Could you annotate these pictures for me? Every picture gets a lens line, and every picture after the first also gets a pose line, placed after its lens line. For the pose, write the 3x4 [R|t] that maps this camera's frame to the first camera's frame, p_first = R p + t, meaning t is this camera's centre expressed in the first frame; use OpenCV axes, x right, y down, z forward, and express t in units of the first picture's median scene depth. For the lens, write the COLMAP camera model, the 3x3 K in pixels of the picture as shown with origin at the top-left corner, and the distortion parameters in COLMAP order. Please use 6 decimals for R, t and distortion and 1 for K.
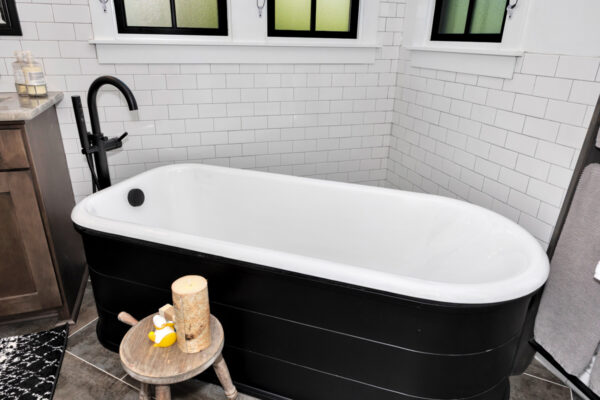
lens RADIAL K [[389.4, 0, 301.2], [0, 389.4, 200.3], [0, 0, 1]] dist [-0.005205, 0.000546]
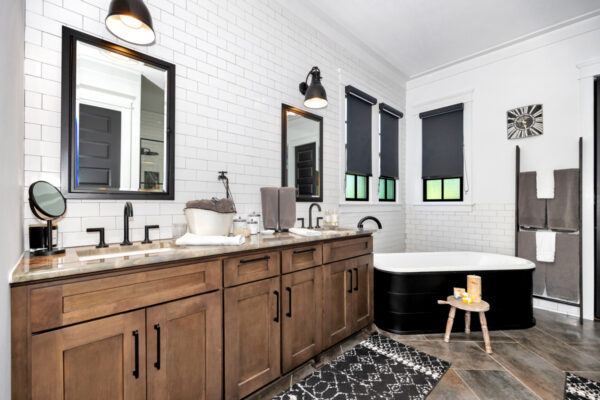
lens RADIAL K [[272.7, 0, 281.9], [0, 272.7, 204.4], [0, 0, 1]] dist [-0.009400, 0.000737]
pose [[0.900276, -0.026916, 0.434487, -2.363314], [0.186619, 0.925584, -0.329344, 0.087216], [-0.393290, 0.377584, 0.838304, -0.338834]]
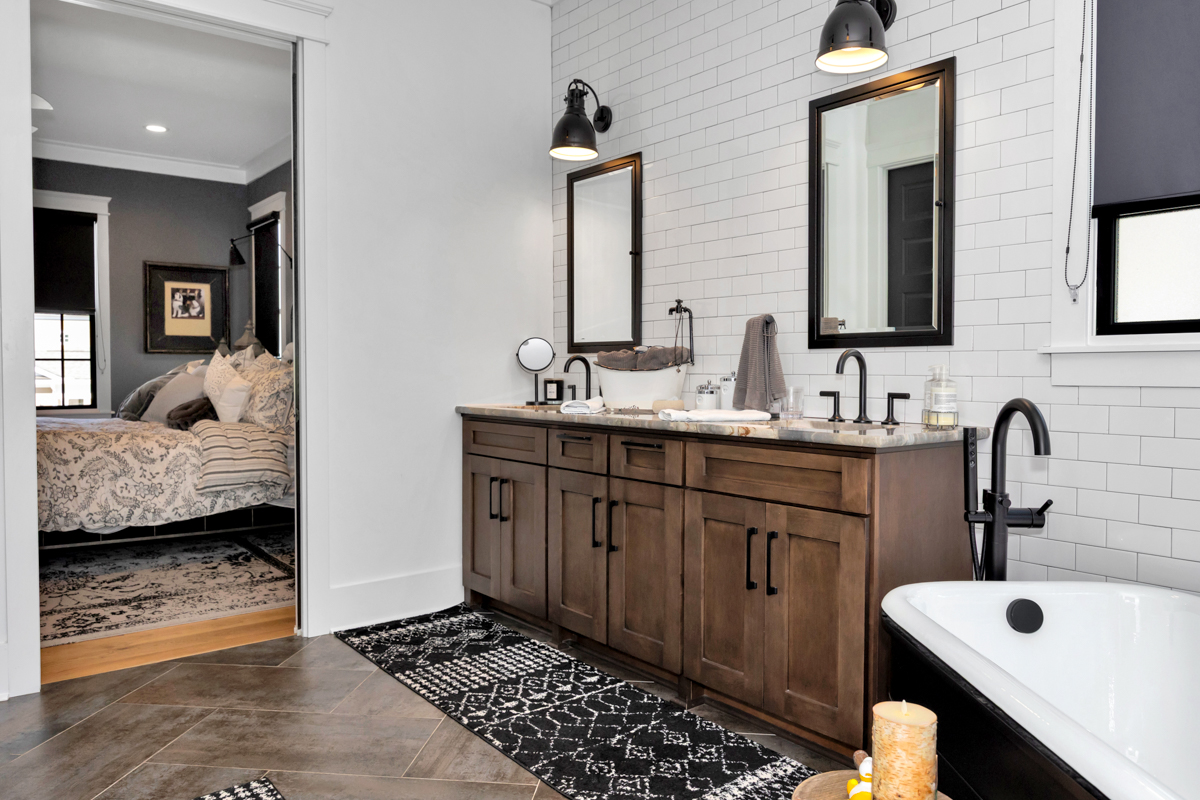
lens RADIAL K [[853.8, 0, 600.0], [0, 853.8, 392.1], [0, 0, 1]] dist [-0.004384, 0.002043]
pose [[0.351108, 0.006356, -0.936313, 0.482665], [-0.347931, 0.929262, -0.124162, 0.058410], [0.869291, 0.369366, 0.328483, -0.007170]]
